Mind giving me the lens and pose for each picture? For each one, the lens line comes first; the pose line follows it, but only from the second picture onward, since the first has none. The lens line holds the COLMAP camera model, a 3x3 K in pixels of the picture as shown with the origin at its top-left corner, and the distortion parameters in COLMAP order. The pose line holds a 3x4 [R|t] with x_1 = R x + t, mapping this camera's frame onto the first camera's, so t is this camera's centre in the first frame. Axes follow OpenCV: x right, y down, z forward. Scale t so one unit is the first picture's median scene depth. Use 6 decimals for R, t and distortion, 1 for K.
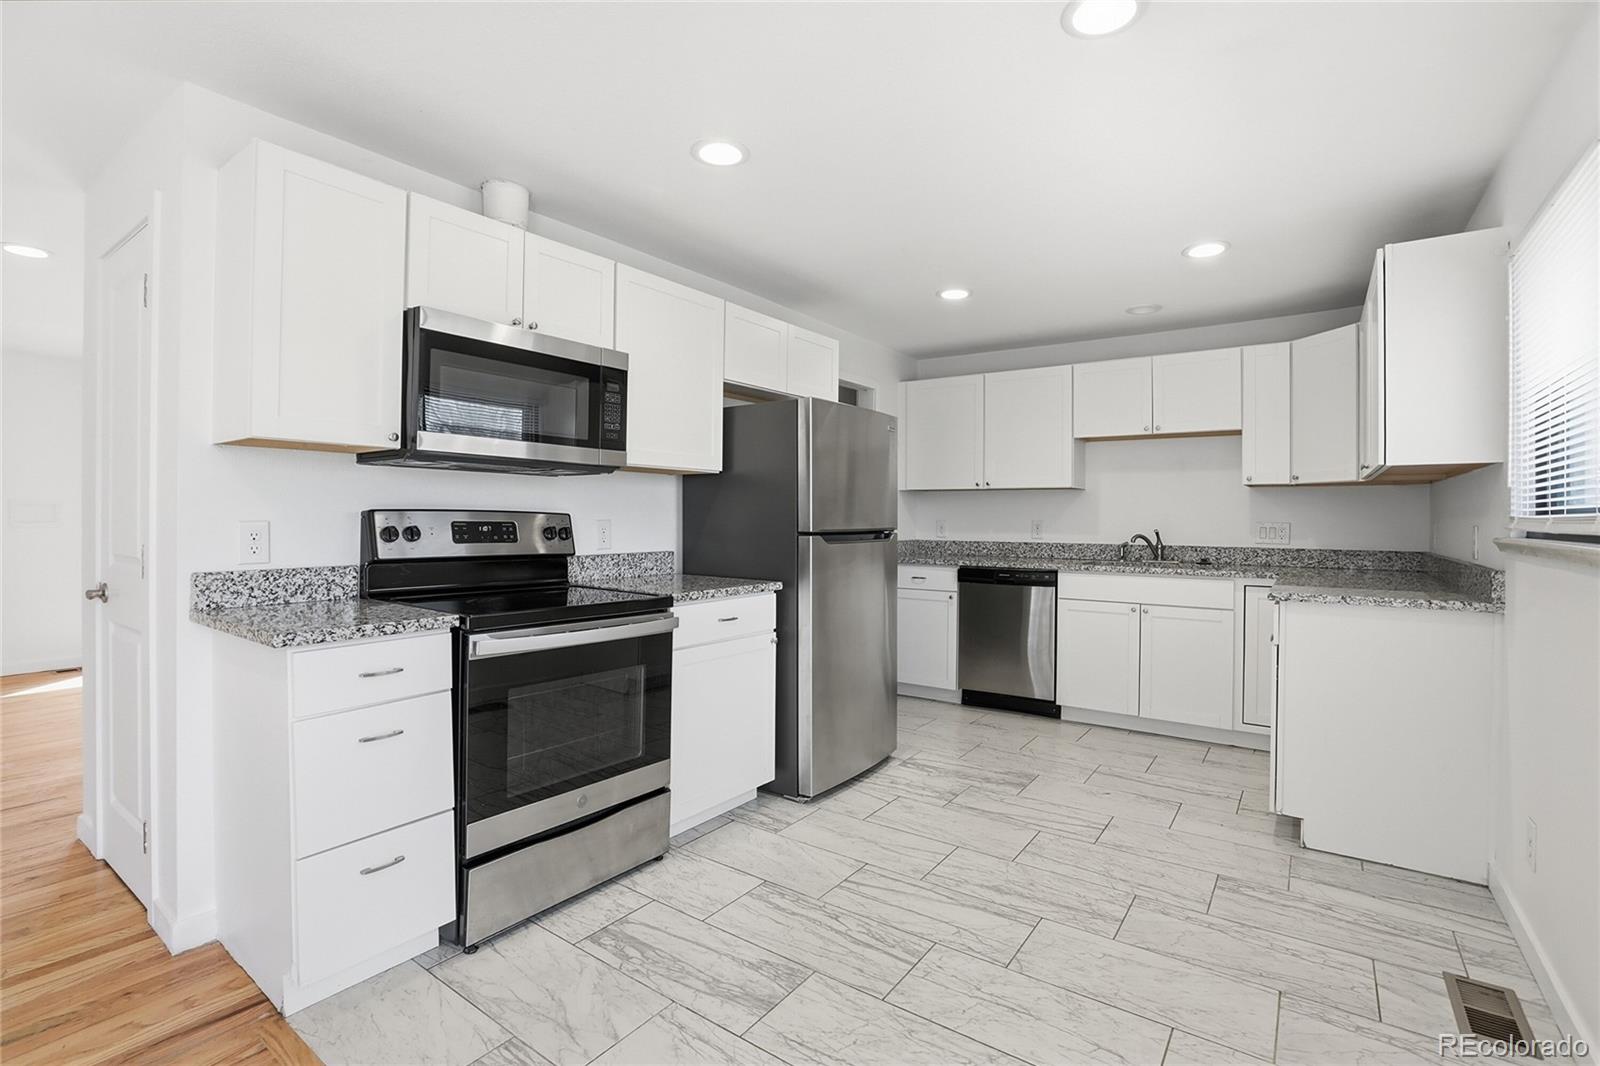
lens RADIAL K [[732.2, 0, 801.5], [0, 732.2, 523.0], [0, 0, 1]] dist [-0.060041, 0.021564]
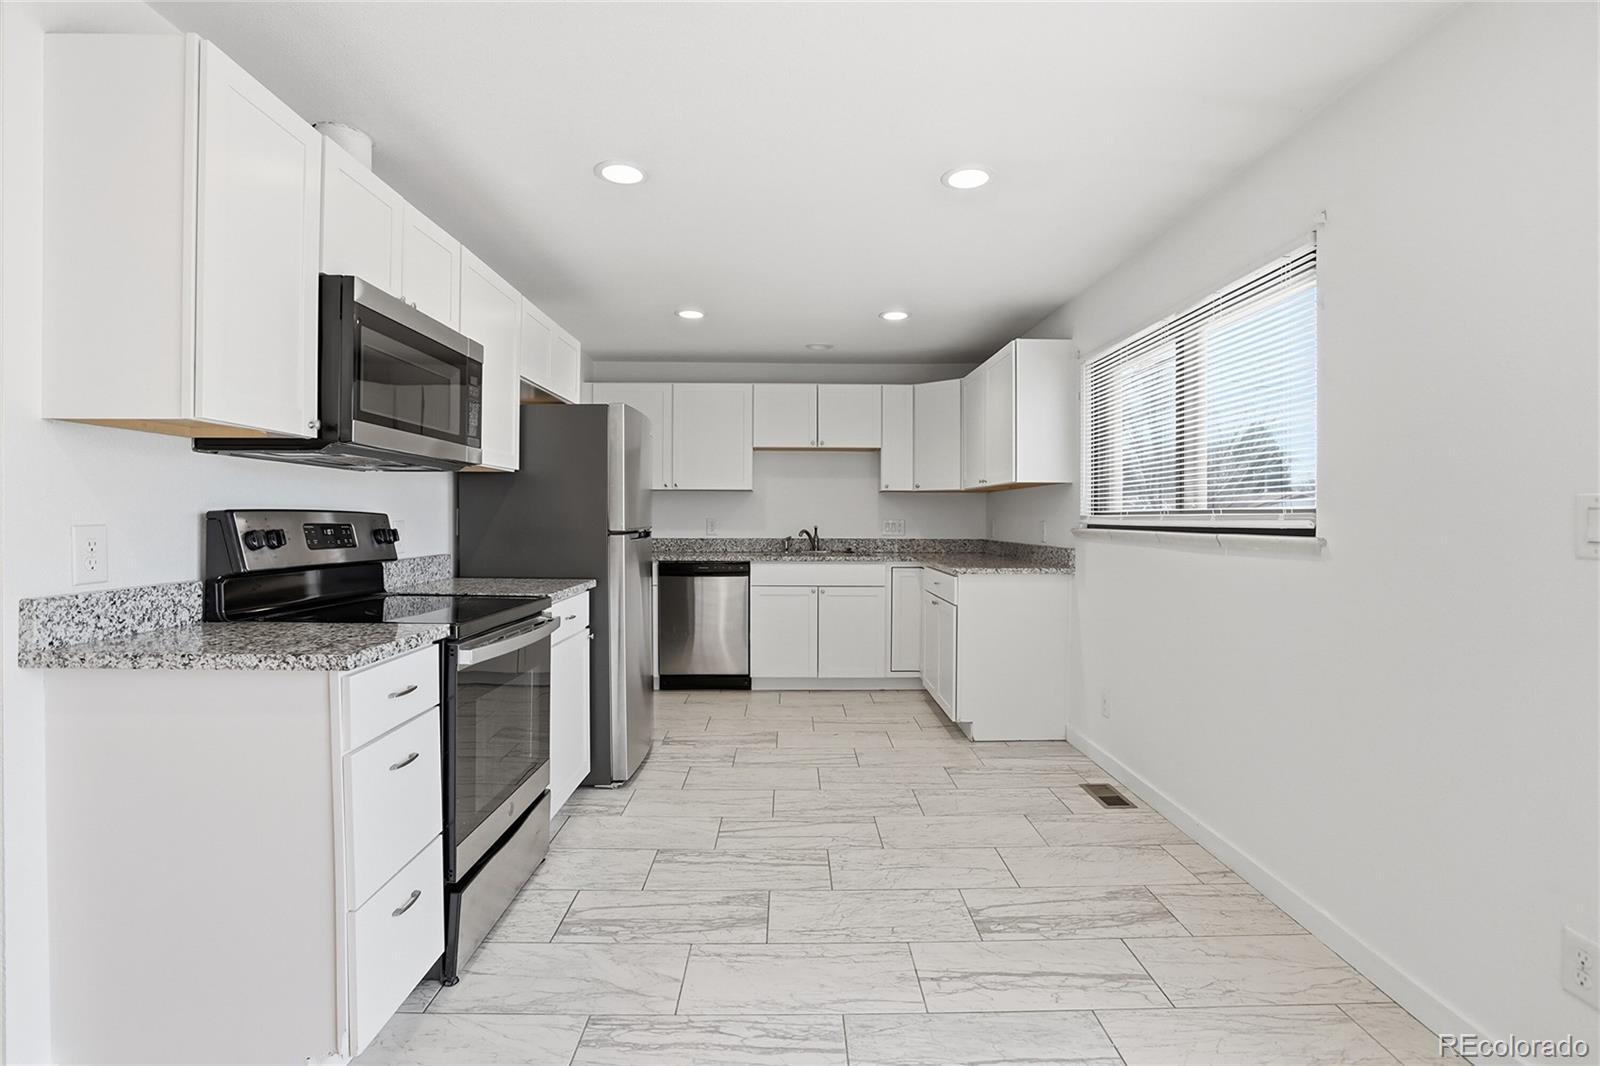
lens RADIAL K [[759.2, 0, 801.4], [0, 759.2, 531.2], [0, 0, 1]] dist [-0.061744, 0.026005]
pose [[0.803258, -0.013963, 0.595467, -0.427549], [0.005569, 0.999858, 0.015933, -0.003208], [-0.595605, -0.009482, 0.803221, -0.030162]]
